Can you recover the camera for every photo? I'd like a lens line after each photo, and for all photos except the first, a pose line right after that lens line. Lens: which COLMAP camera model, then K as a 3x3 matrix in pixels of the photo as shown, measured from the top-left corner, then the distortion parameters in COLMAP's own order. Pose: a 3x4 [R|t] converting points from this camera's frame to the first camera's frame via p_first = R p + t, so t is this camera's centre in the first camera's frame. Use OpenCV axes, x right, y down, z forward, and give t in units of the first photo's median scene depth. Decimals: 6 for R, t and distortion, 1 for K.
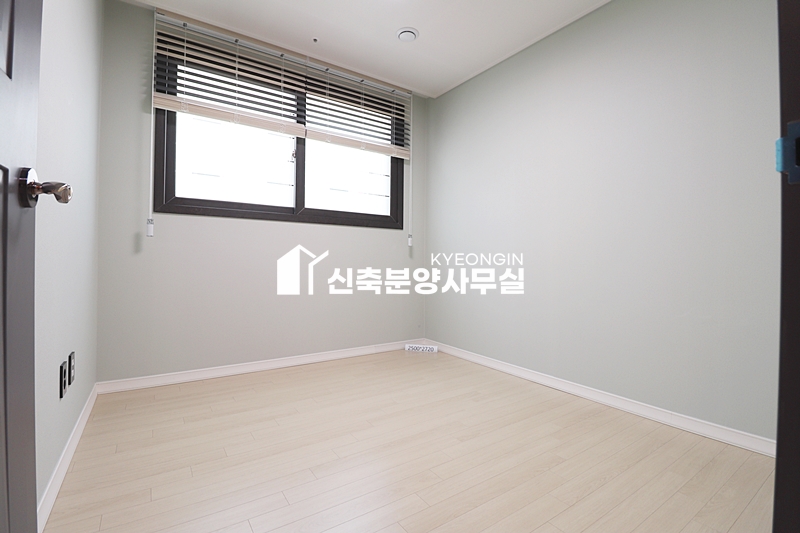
lens RADIAL K [[369.0, 0, 401.0], [0, 369.0, 262.1], [0, 0, 1]] dist [-0.009774, -0.000669]
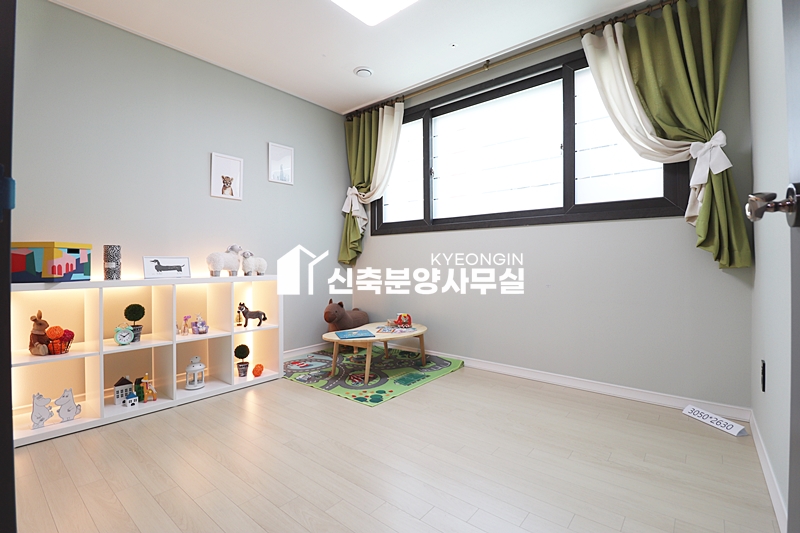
lens RADIAL K [[369.0, 0, 401.0], [0, 369.0, 262.1], [0, 0, 1]] dist [-0.009774, -0.000669]
pose [[0.282727, -0.009719, -0.959151, 0.454628], [0.003861, 0.999952, -0.008995, -0.007428], [0.959193, -0.001160, 0.282751, 0.378929]]
